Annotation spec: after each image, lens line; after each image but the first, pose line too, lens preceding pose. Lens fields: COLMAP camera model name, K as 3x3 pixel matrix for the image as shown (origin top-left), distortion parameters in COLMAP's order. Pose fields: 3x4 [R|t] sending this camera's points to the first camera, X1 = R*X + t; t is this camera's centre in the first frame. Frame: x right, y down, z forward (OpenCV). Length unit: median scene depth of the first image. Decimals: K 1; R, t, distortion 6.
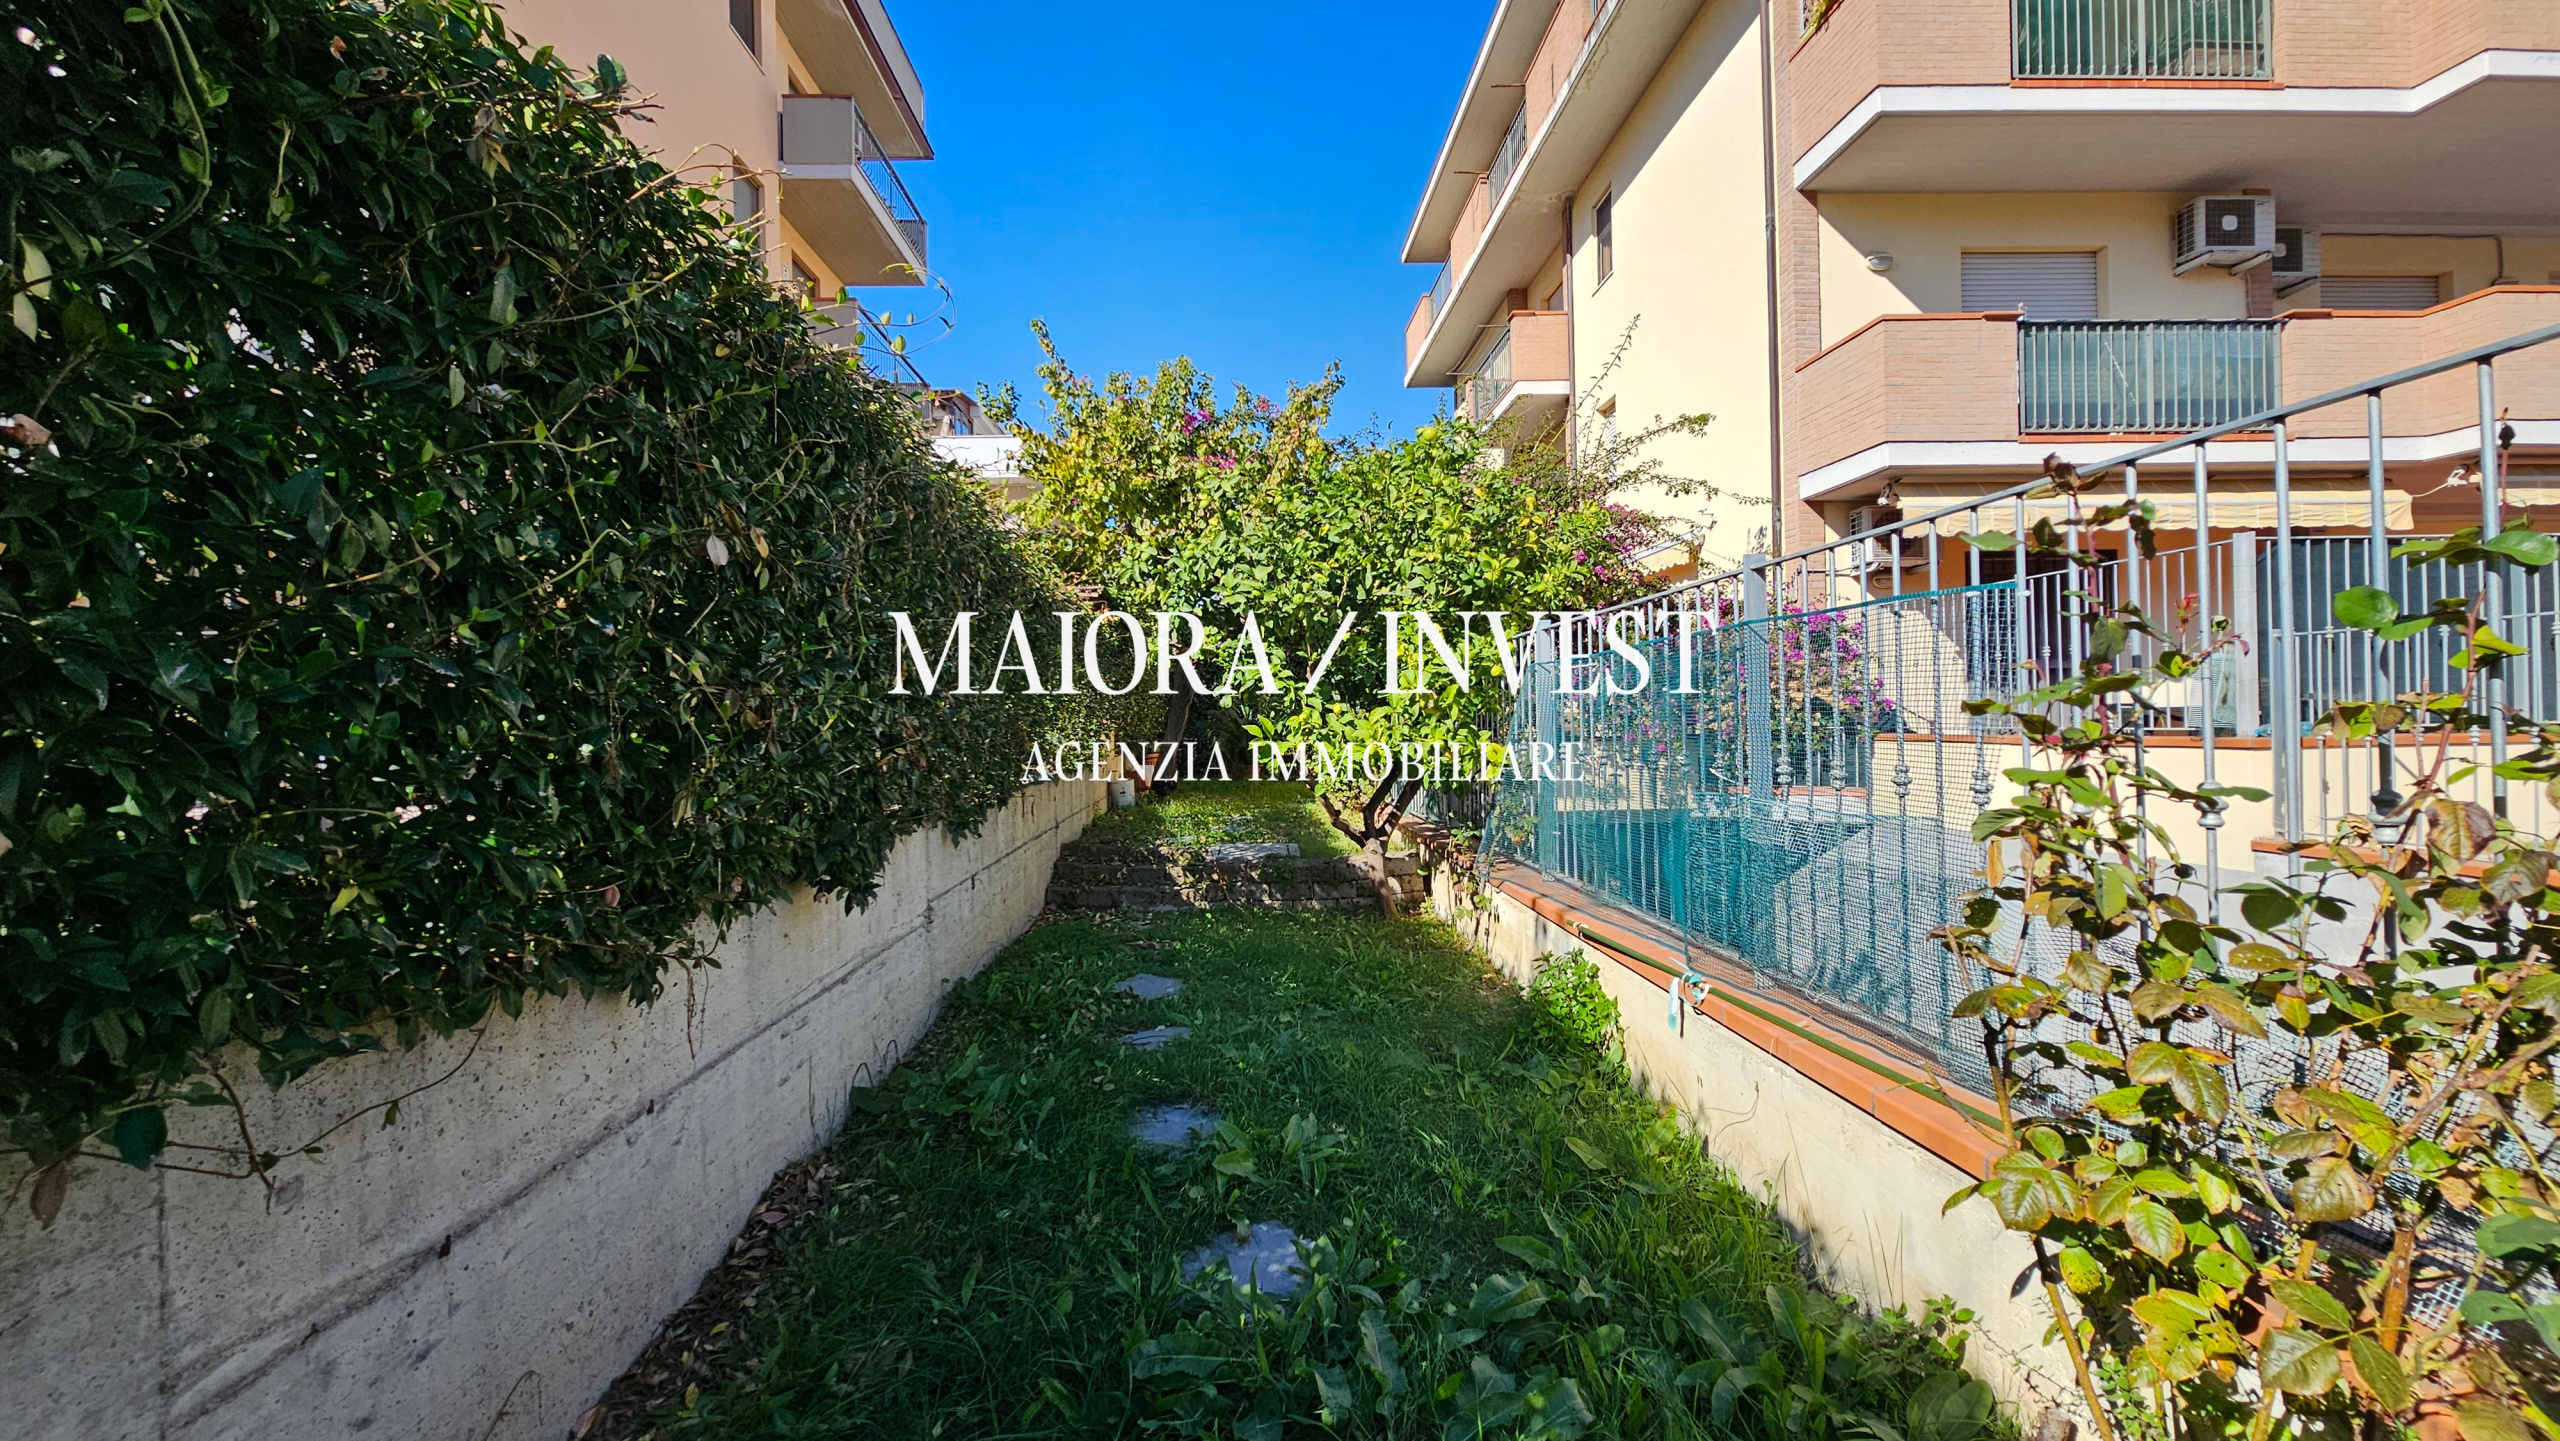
lens RADIAL K [[1041.7, 0, 1261.0], [0, 1041.7, 722.0], [0, 0, 1]] dist [0.002419, 0.001333]
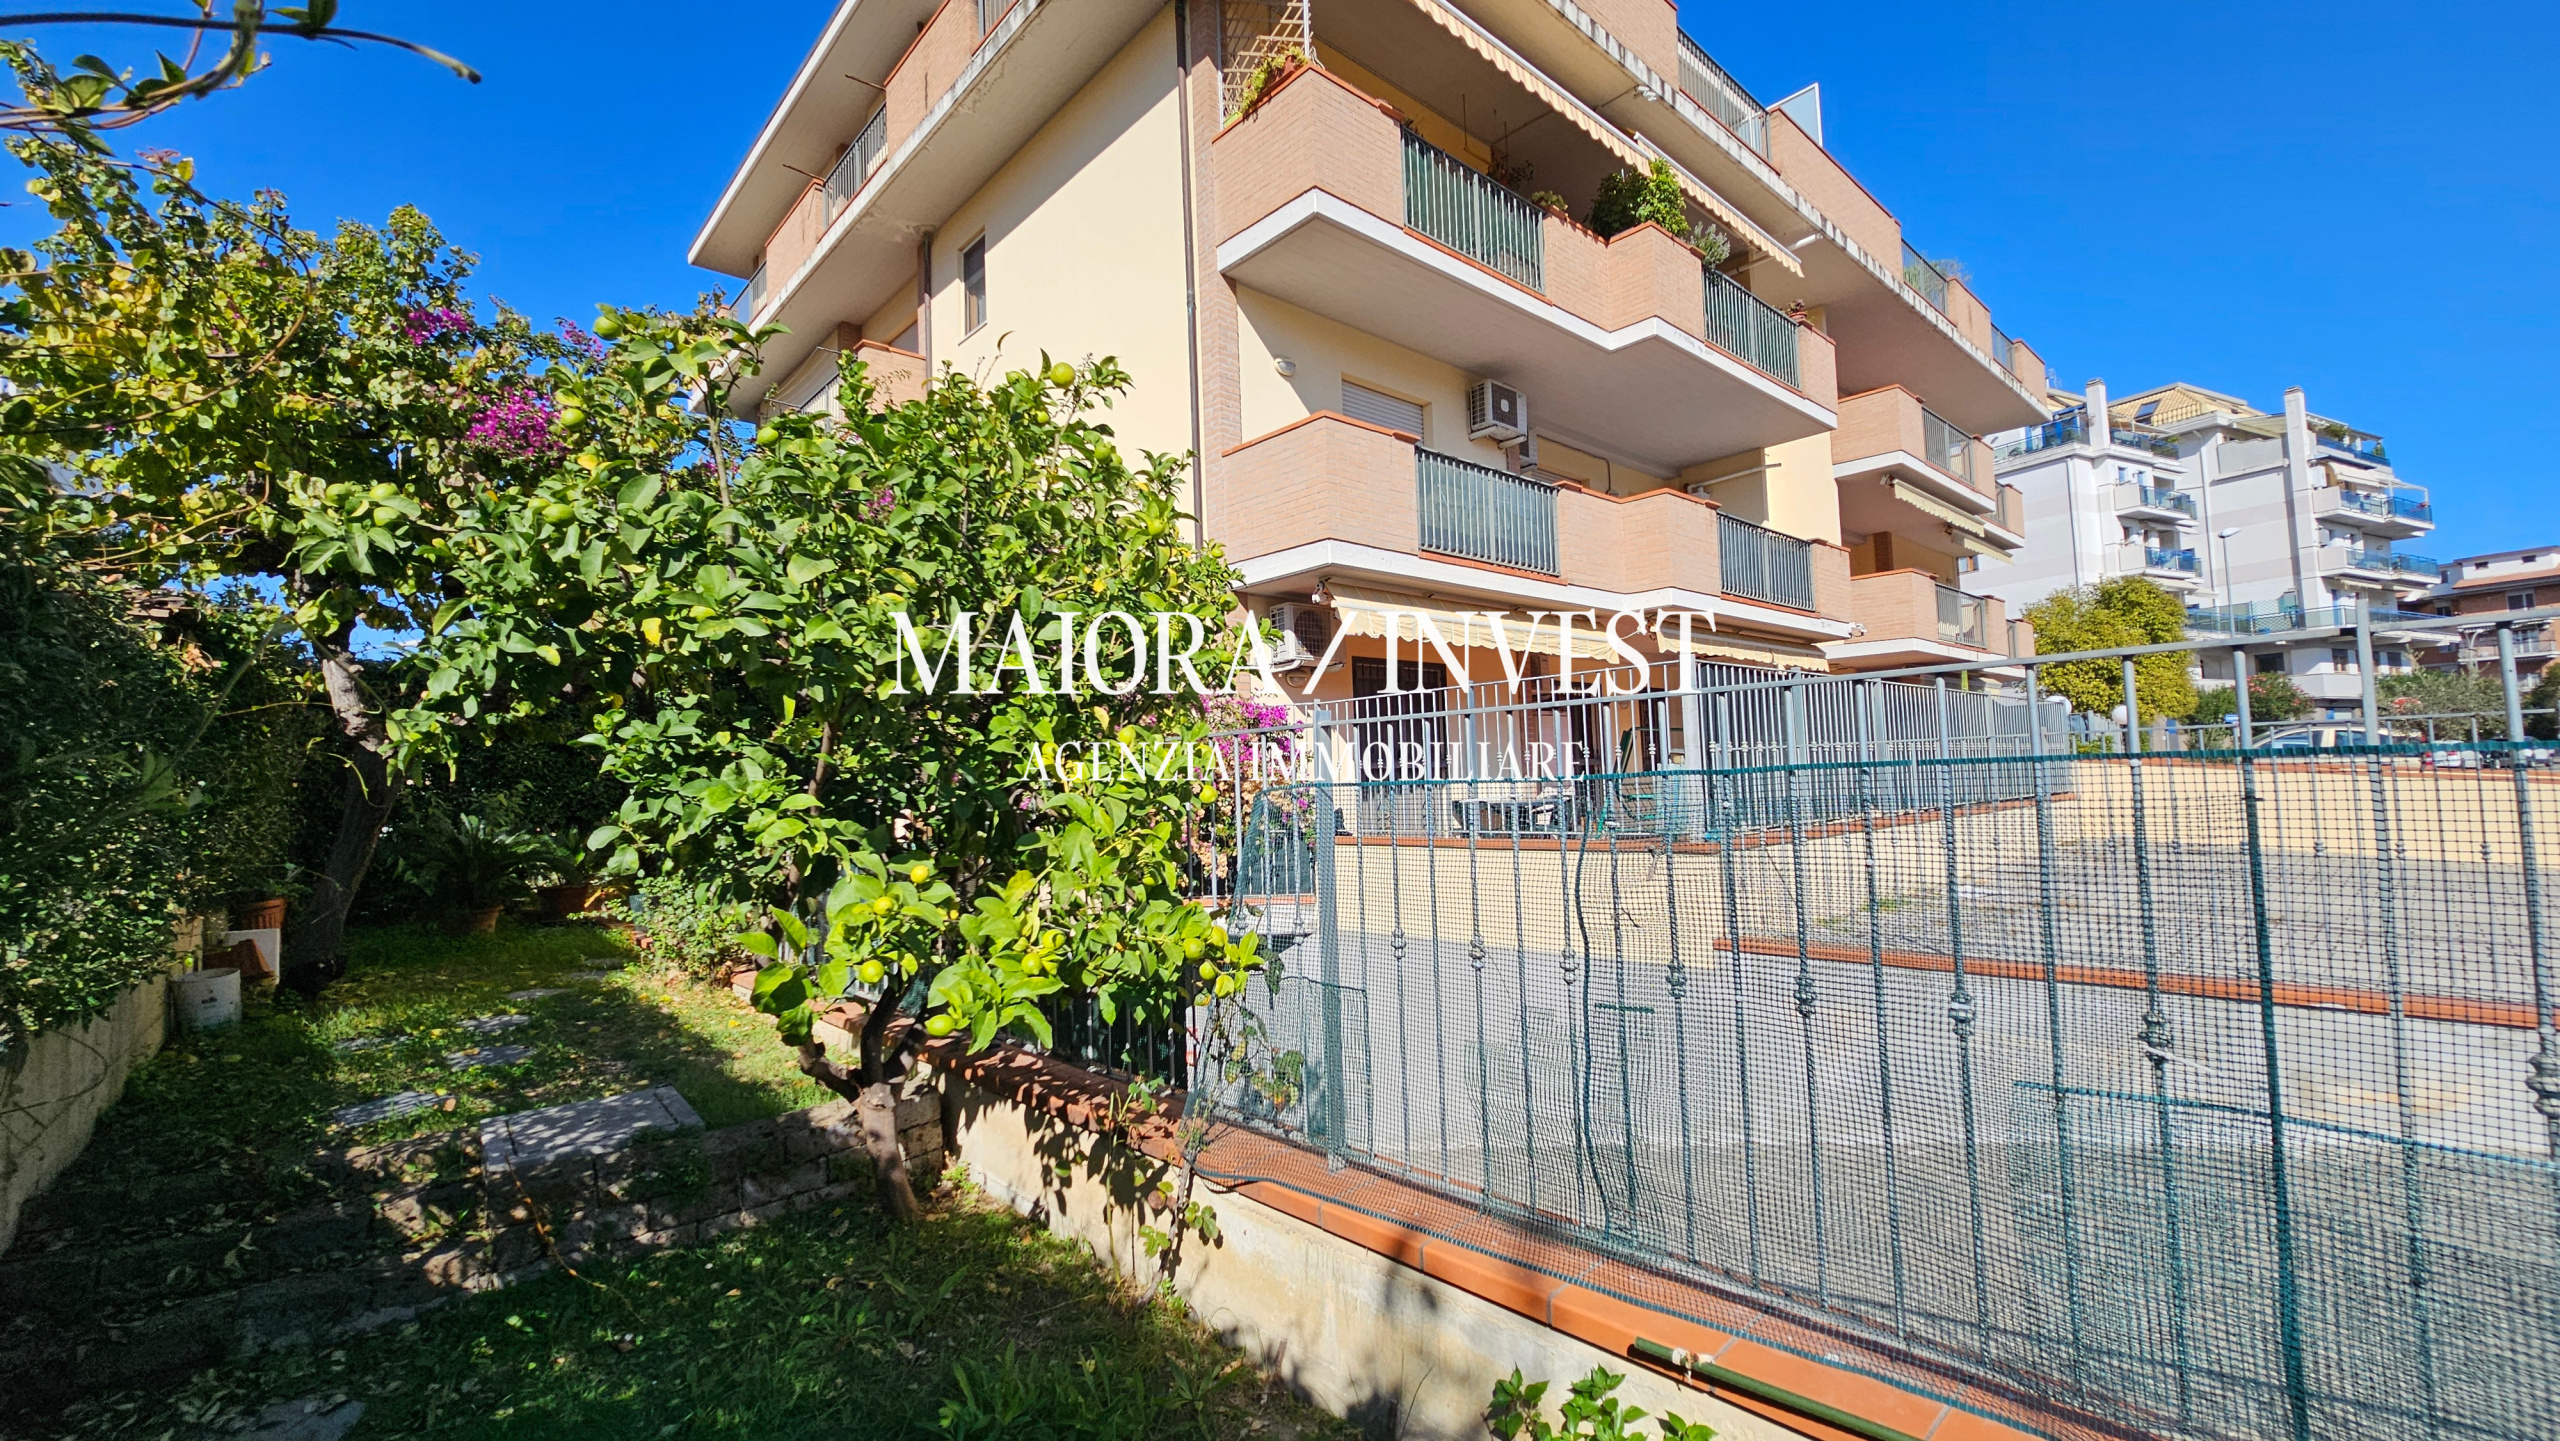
lens RADIAL K [[1041.7, 0, 1252.5], [0, 1041.7, 727.1], [0, 0, 1]] dist [0.002419, 0.001333]
pose [[0.780023, 0.028854, 0.625085, -0.057058], [0.018041, 0.997484, -0.068557, -0.023013], [-0.625490, 0.064753, 0.777540, 0.262314]]
